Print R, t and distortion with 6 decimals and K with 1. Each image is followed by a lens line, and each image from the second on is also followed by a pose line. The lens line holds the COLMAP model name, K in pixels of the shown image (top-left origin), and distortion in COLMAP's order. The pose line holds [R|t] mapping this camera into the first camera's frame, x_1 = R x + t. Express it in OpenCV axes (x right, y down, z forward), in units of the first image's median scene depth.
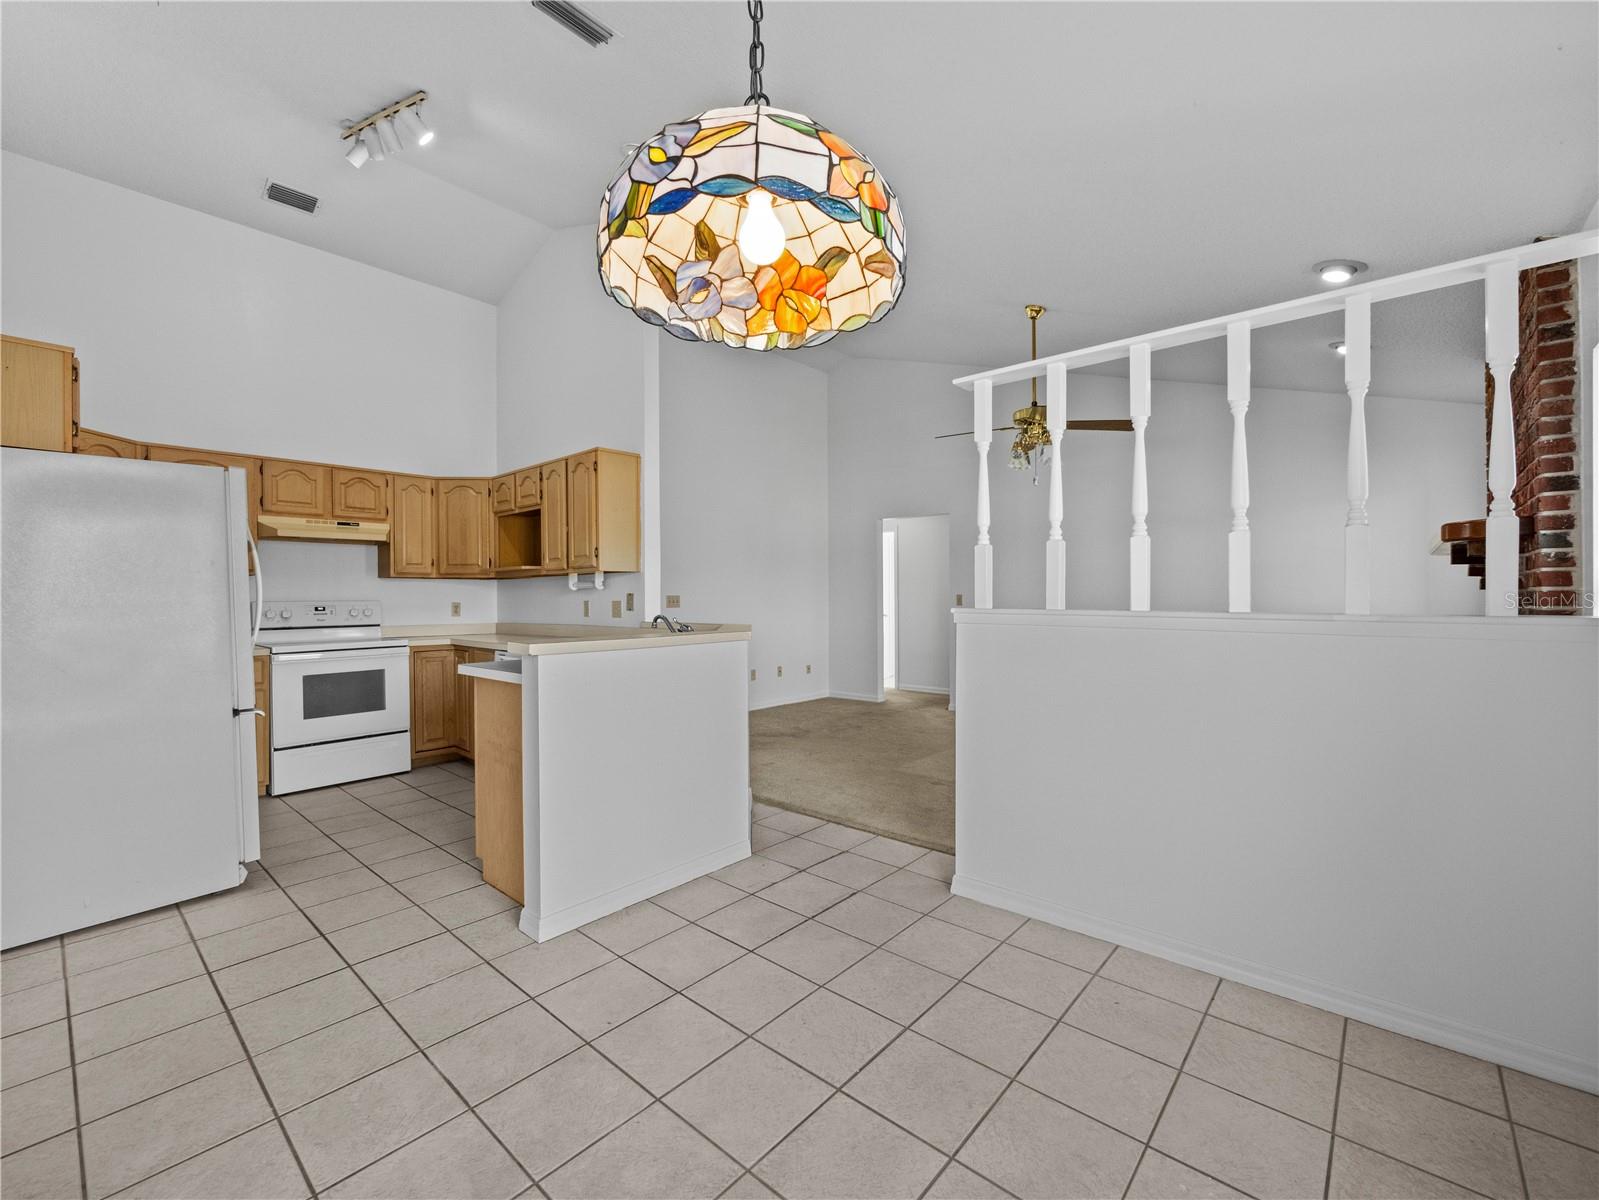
lens RADIAL K [[686.7, 0, 803.2], [0, 686.7, 596.0], [0, 0, 1]] dist [-0.003274, 0.000776]
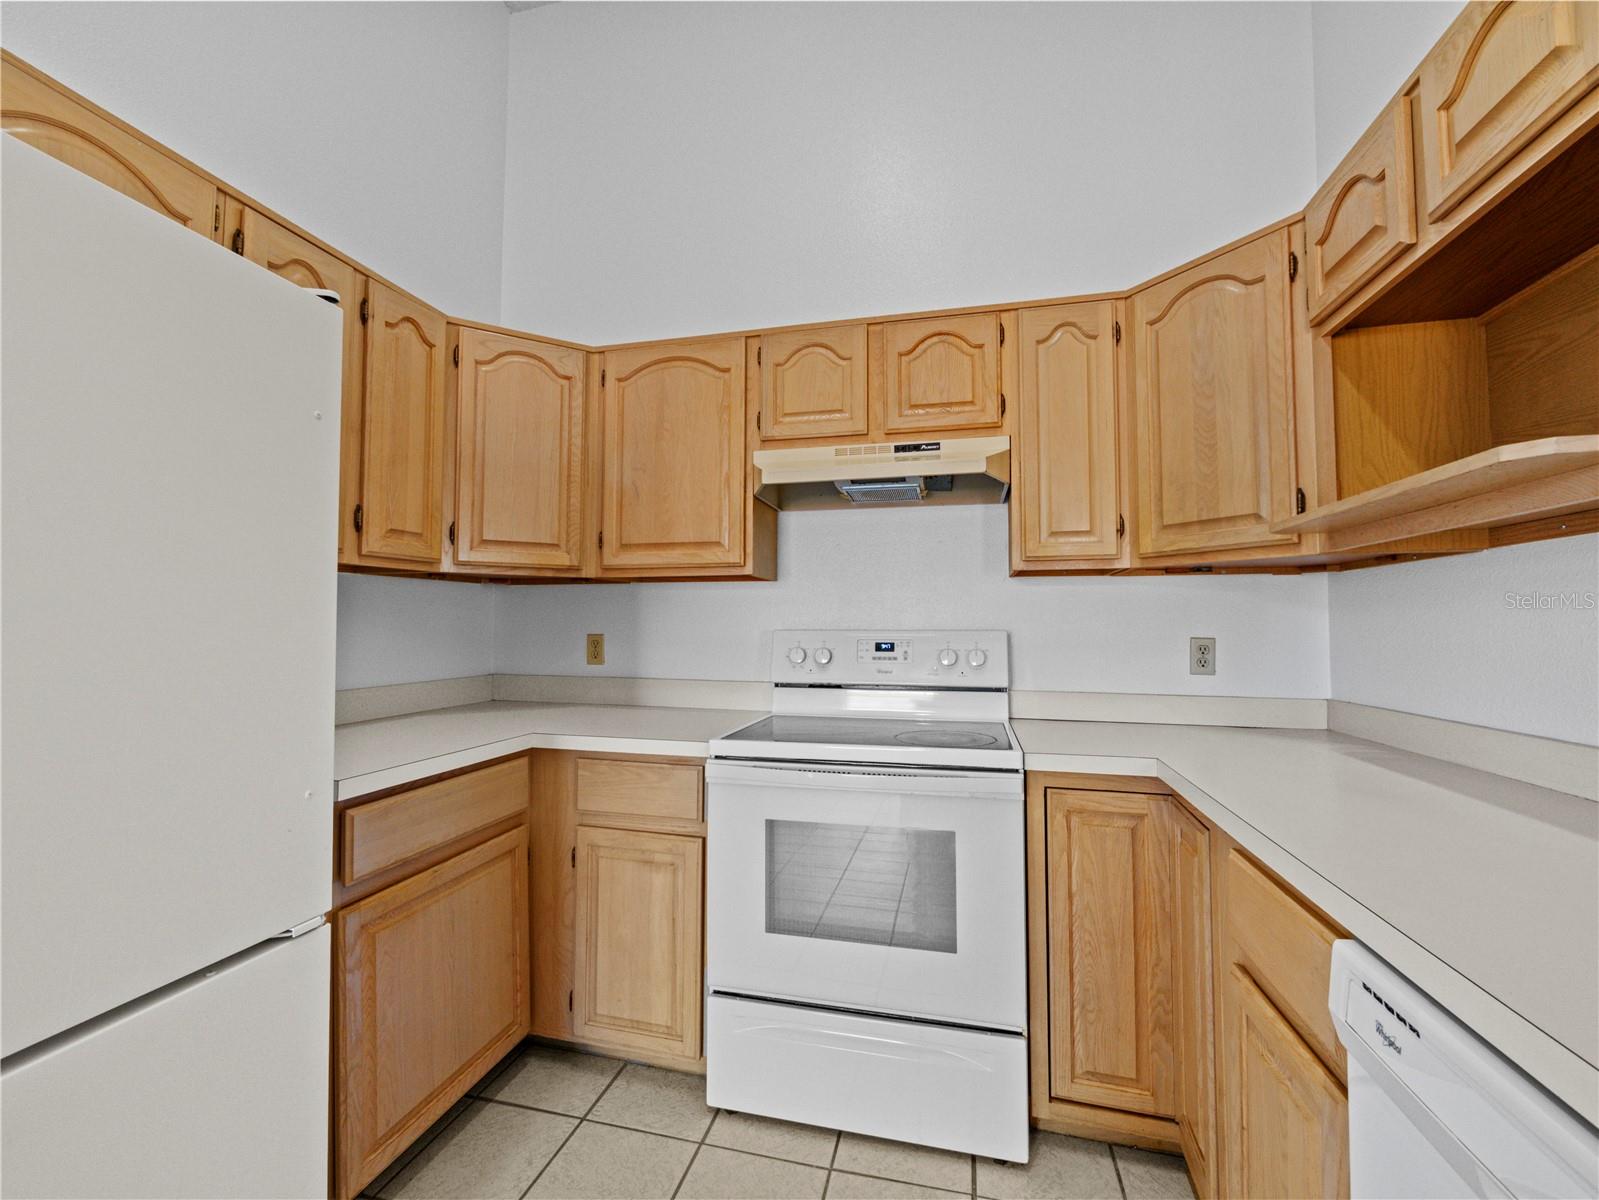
lens RADIAL K [[686.7, 0, 792.9], [0, 686.7, 599.5], [0, 0, 1]] dist [-0.003274, 0.000776]
pose [[0.472174, -0.029045, -0.881027, -0.322088], [-0.006695, 0.999310, -0.036533, 0.004150], [0.881480, 0.023149, 0.471654, 0.717427]]
